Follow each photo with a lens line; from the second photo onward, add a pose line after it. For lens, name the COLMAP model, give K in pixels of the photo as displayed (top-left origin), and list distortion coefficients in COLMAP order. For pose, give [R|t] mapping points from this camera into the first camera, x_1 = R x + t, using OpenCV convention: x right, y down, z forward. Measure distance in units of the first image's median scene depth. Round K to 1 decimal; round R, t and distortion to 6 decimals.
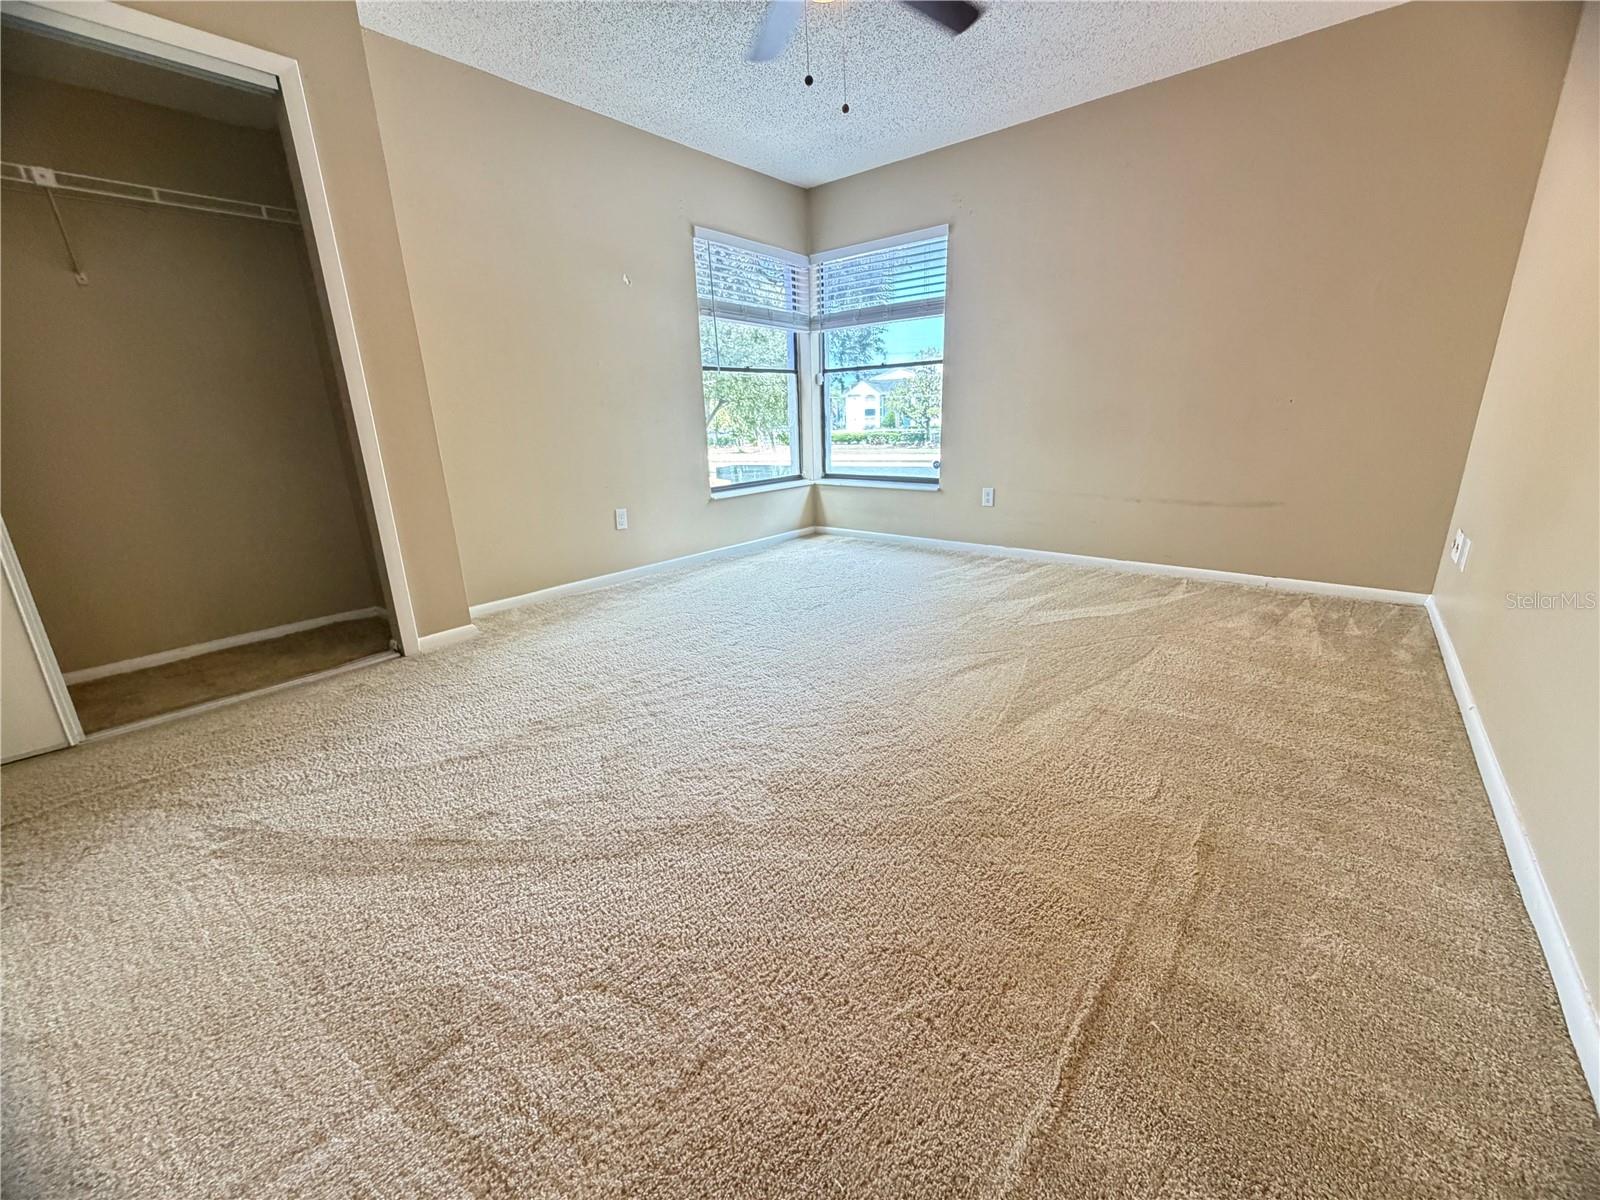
lens RADIAL K [[639.3, 0, 796.8], [0, 639.3, 601.3], [0, 0, 1]] dist [-0.002227, 0.000563]
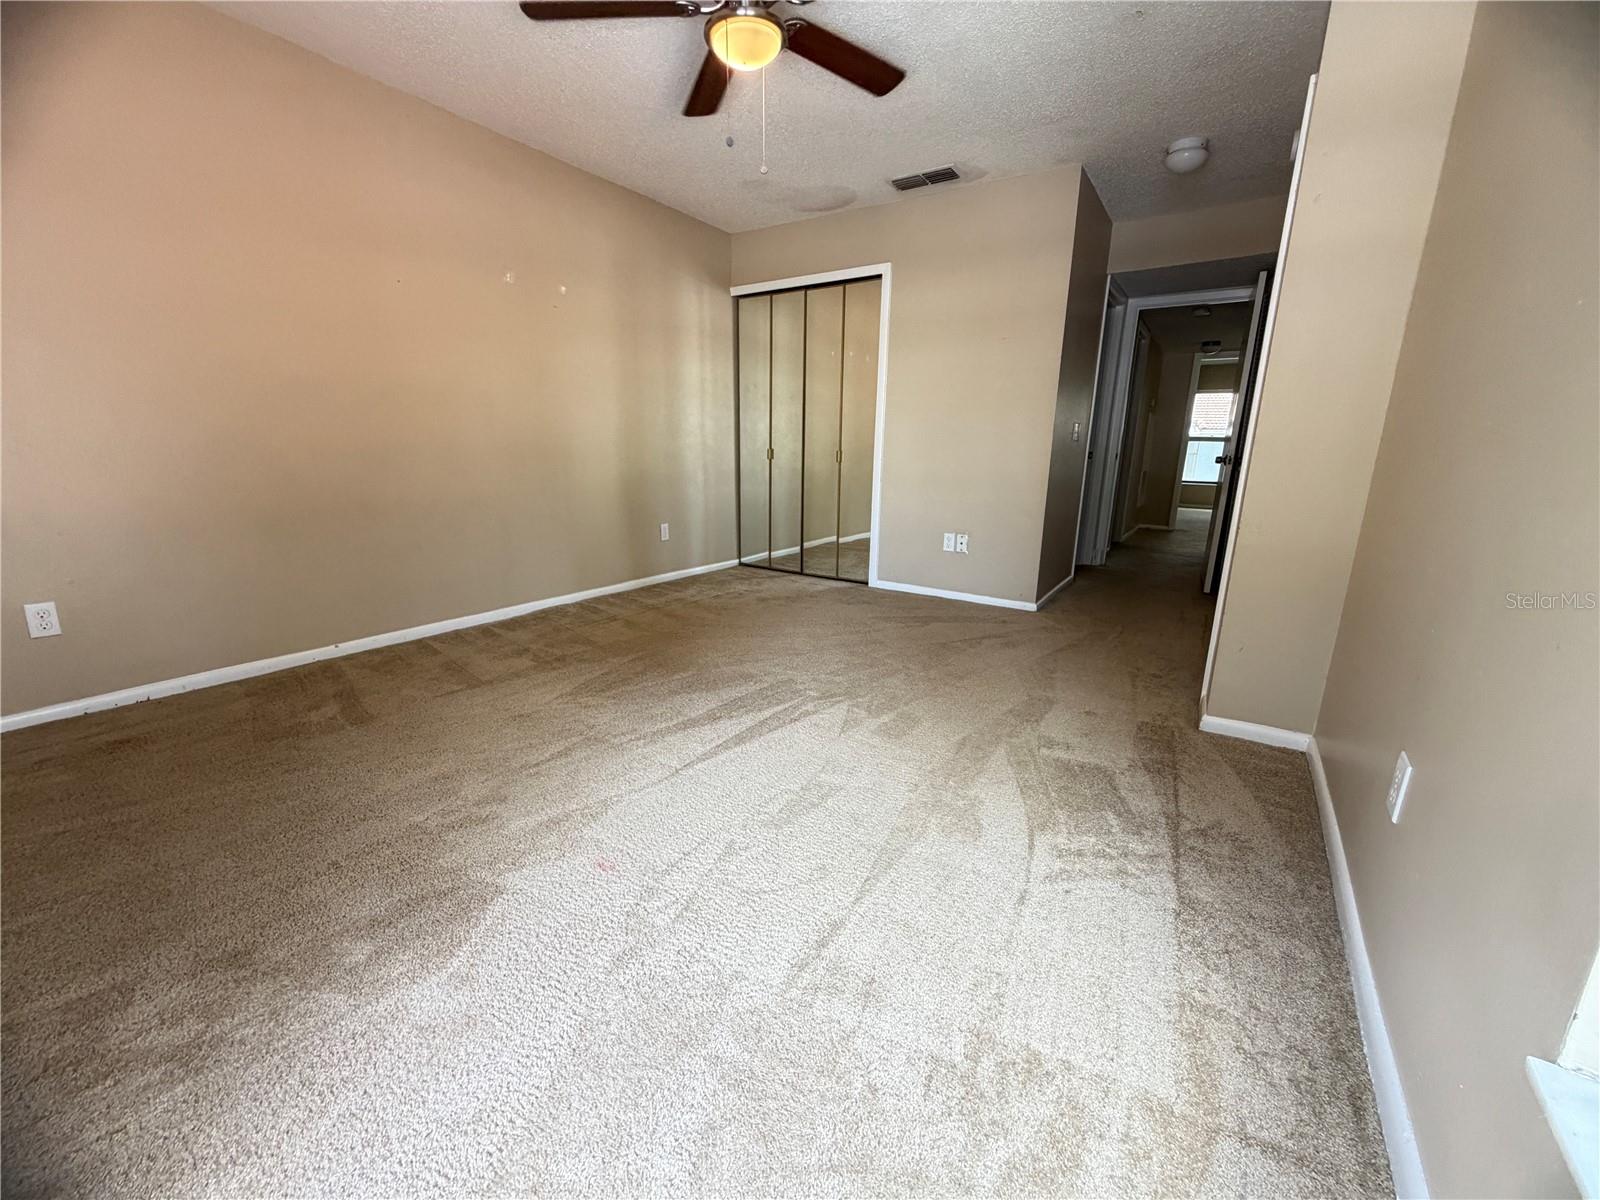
lens RADIAL K [[639.3, 0, 796.8], [0, 639.3, 601.3], [0, 0, 1]] dist [-0.002227, 0.000563]
pose [[-0.994153, 0.043156, -0.098978, 0.057400], [-0.012740, 0.863372, 0.504406, -0.378055], [0.107223, 0.502718, -0.857775, 1.236526]]
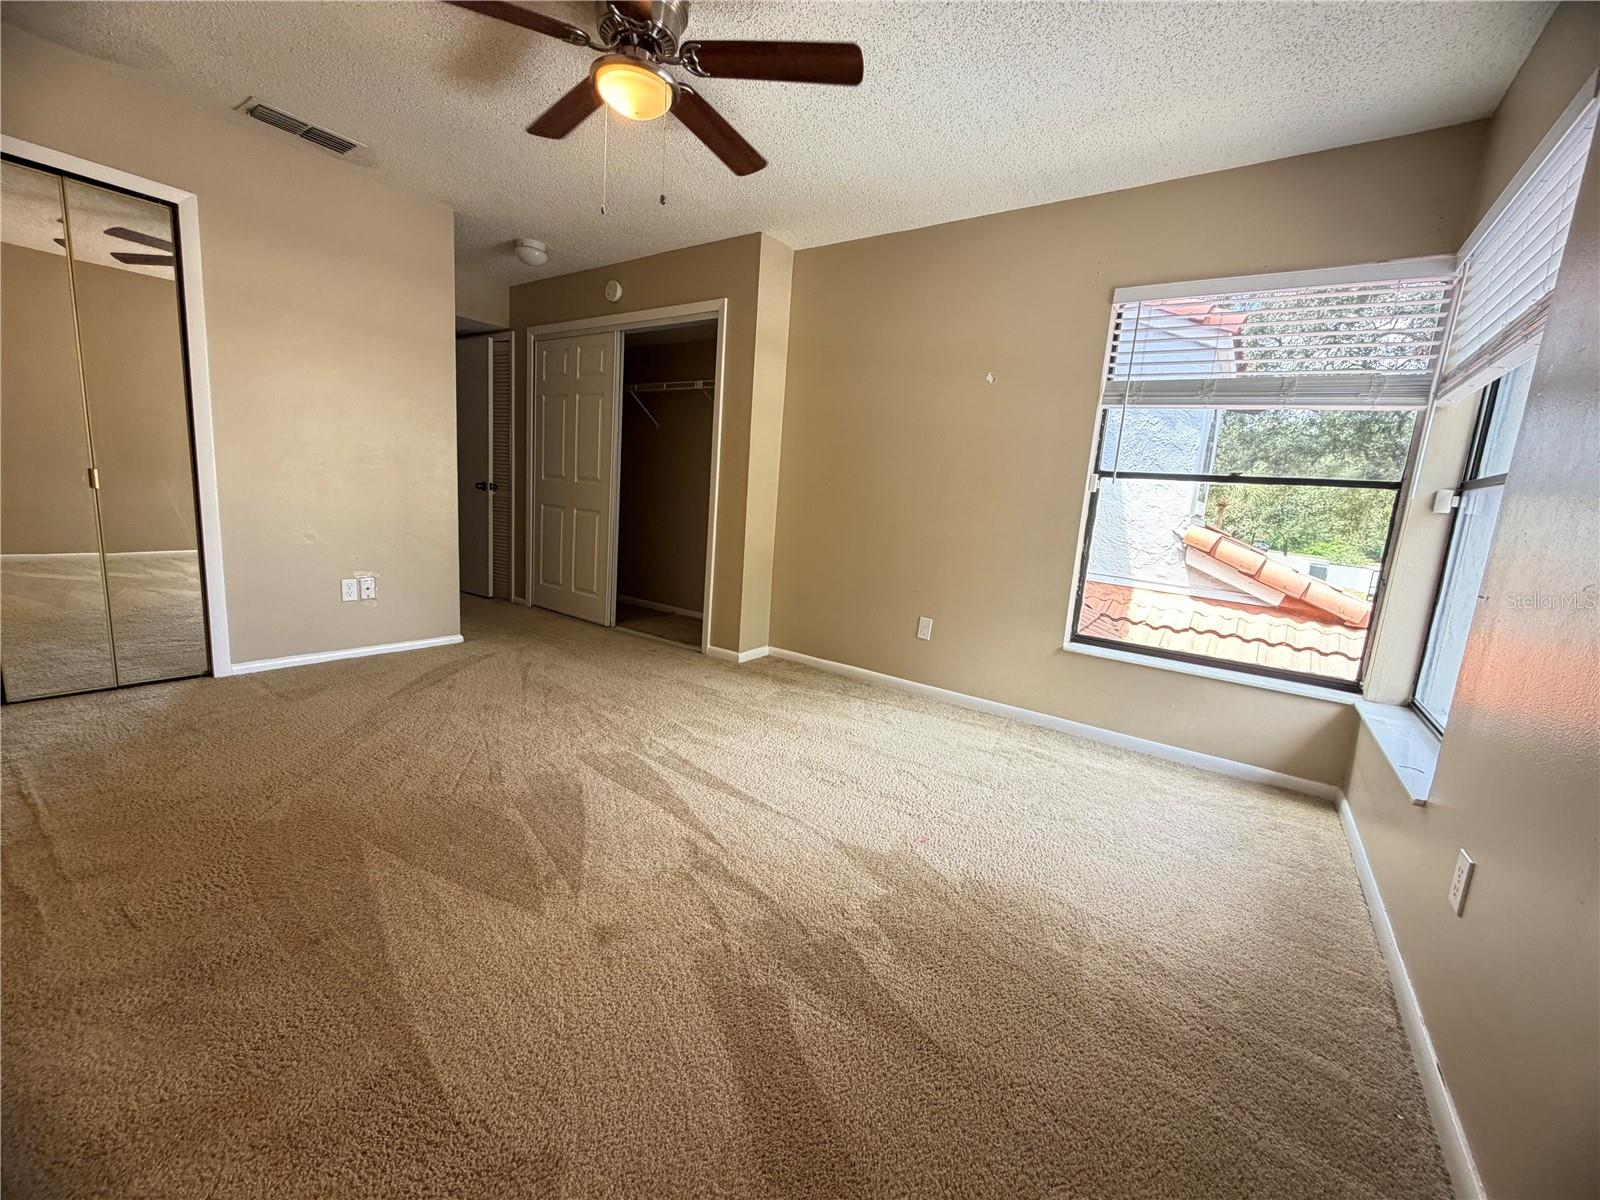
lens RADIAL K [[639.3, 0, 796.8], [0, 639.3, 601.3], [0, 0, 1]] dist [-0.002227, 0.000563]
pose [[0.081962, 0.203334, -0.975673, 0.631080], [-0.353050, 0.921408, 0.162367, -0.260059], [0.932008, 0.331153, 0.147308, 0.705055]]
